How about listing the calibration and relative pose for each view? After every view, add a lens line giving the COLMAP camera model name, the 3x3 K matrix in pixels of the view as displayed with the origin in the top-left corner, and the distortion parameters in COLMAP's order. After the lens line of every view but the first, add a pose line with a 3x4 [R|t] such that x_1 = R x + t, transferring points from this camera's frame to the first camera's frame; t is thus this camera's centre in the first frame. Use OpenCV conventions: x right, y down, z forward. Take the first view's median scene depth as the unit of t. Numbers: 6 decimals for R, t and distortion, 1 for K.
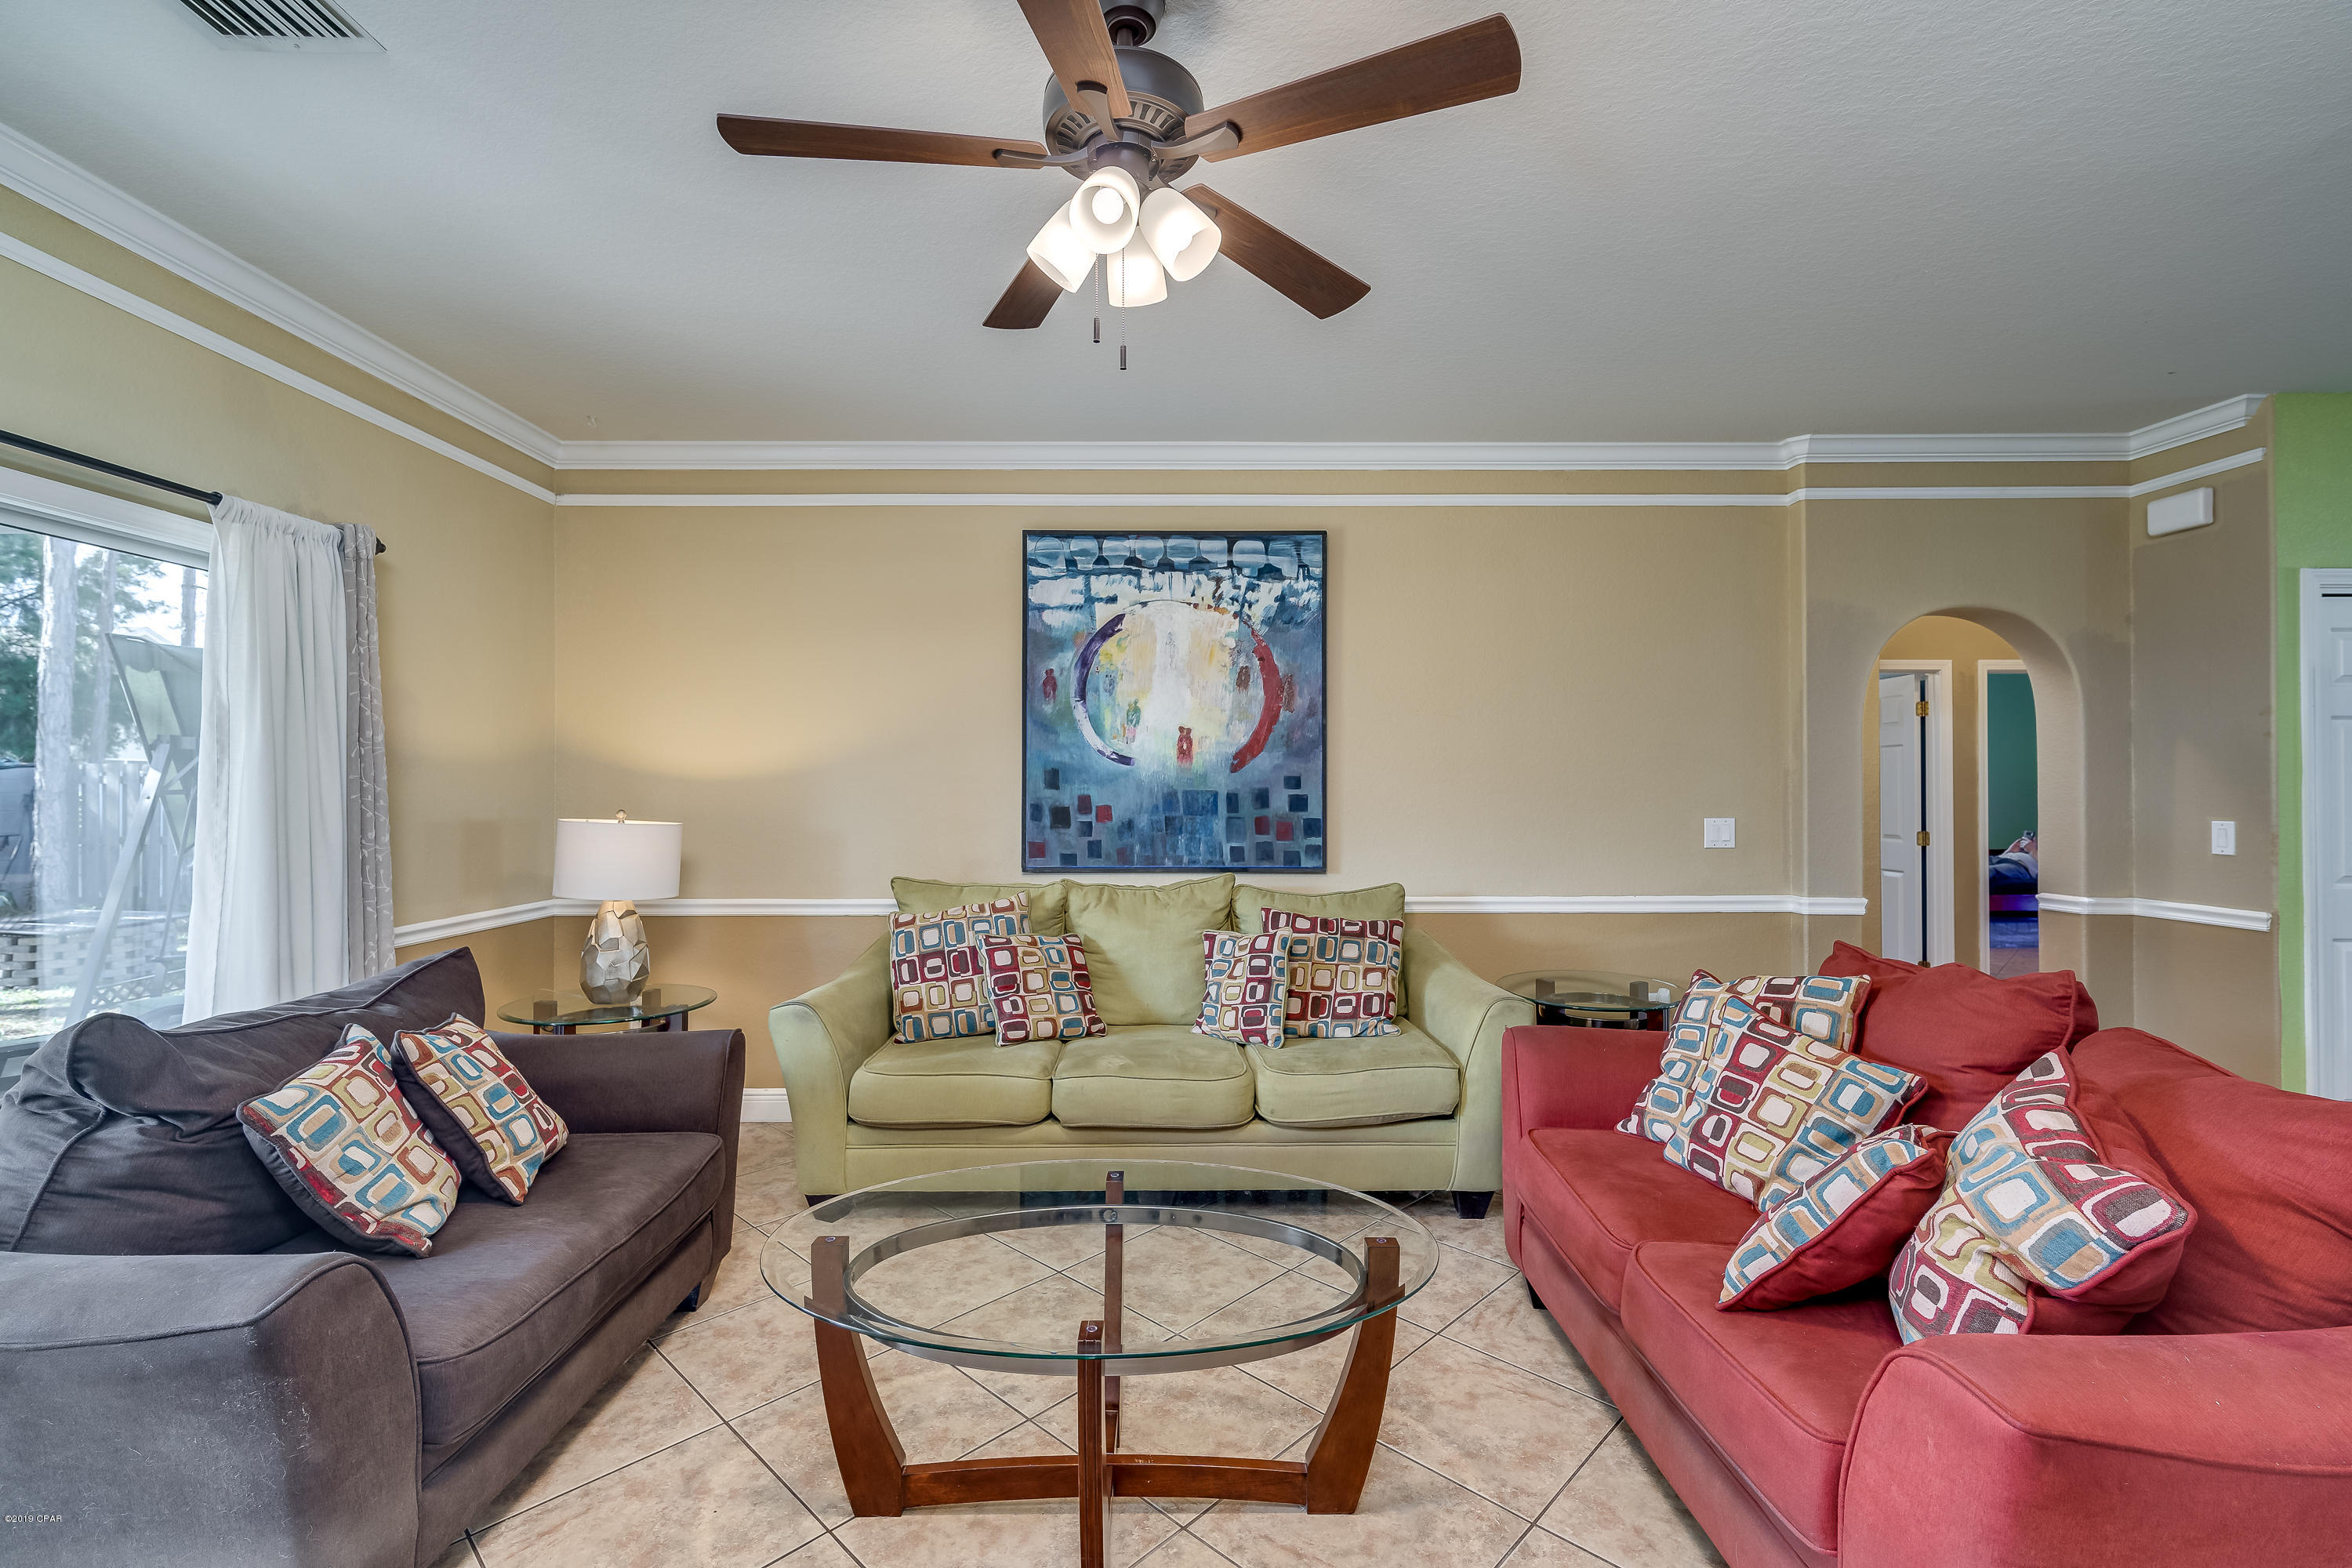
lens RADIAL K [[1013.9, 0, 1175.5], [0, 1013.9, 784.8], [0, 0, 1]] dist [0.003060, 0.000082]
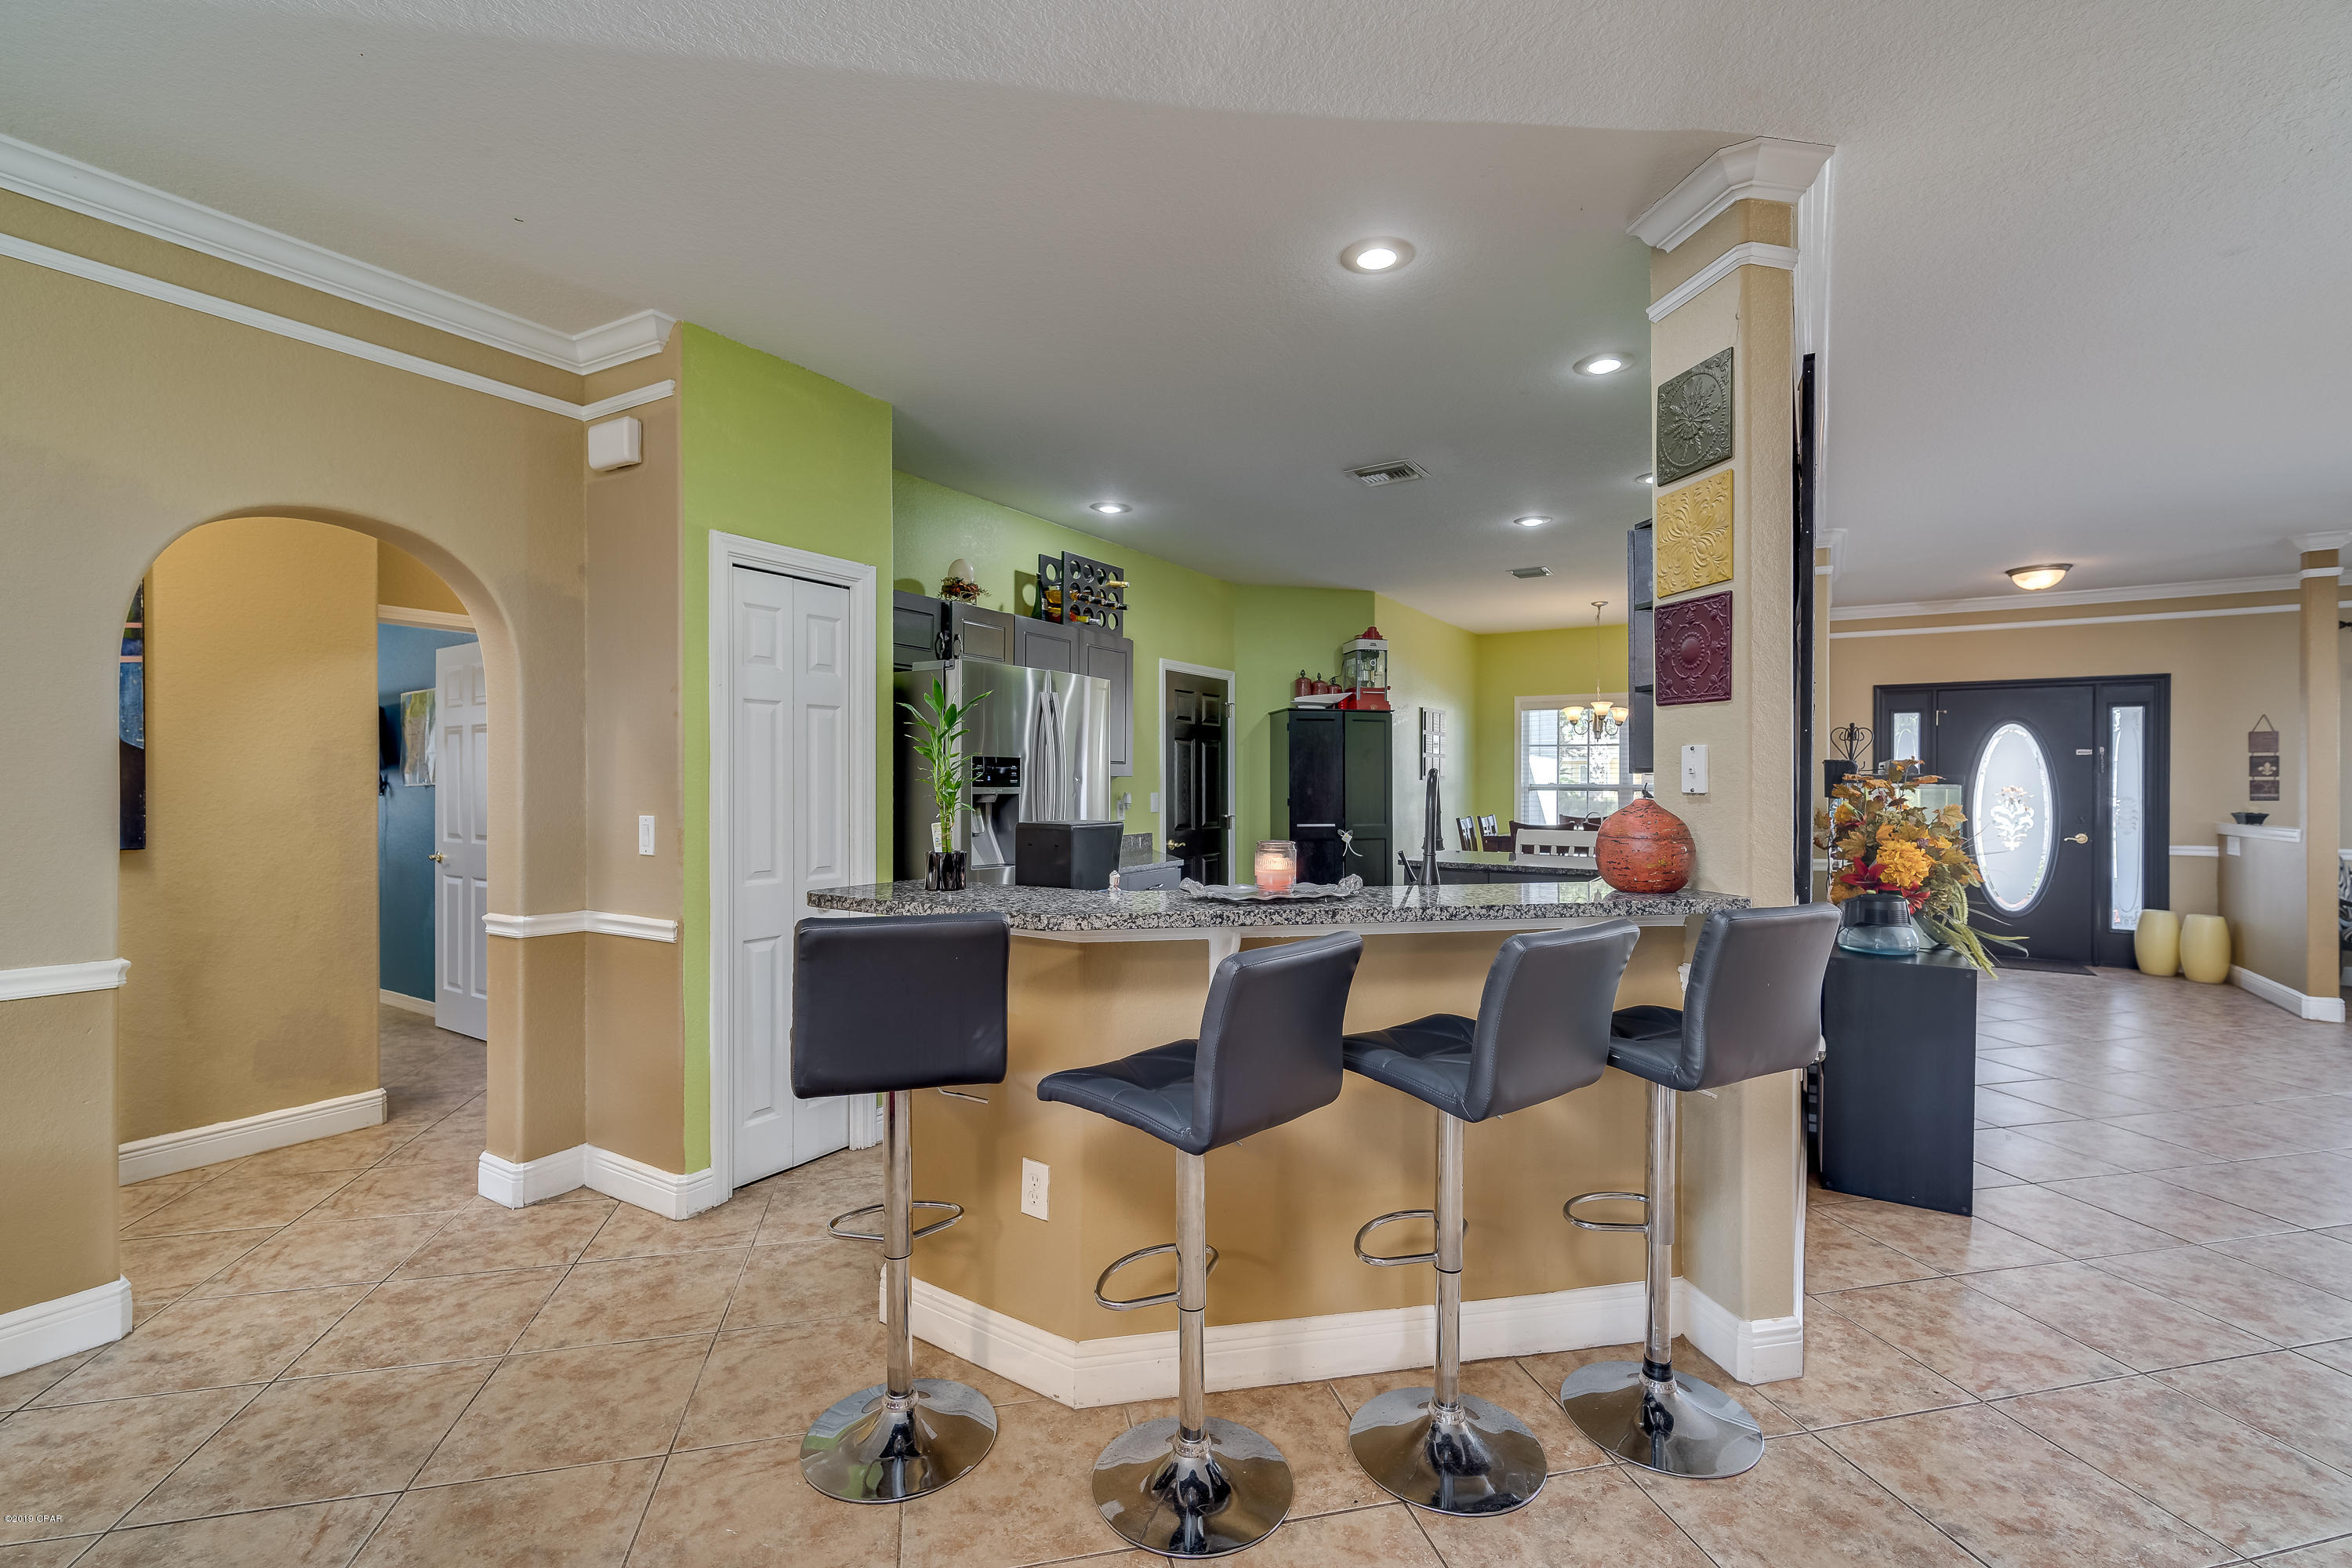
lens RADIAL K [[1013.9, 0, 1179.0], [0, 1013.9, 781.6], [0, 0, 1]] dist [0.003060, 0.000082]
pose [[0.537290, 0.000398, 0.843398, 0.524332], [-0.006535, 0.999972, 0.003691, 0.001623], [-0.843372, -0.007494, 0.537277, 0.160578]]
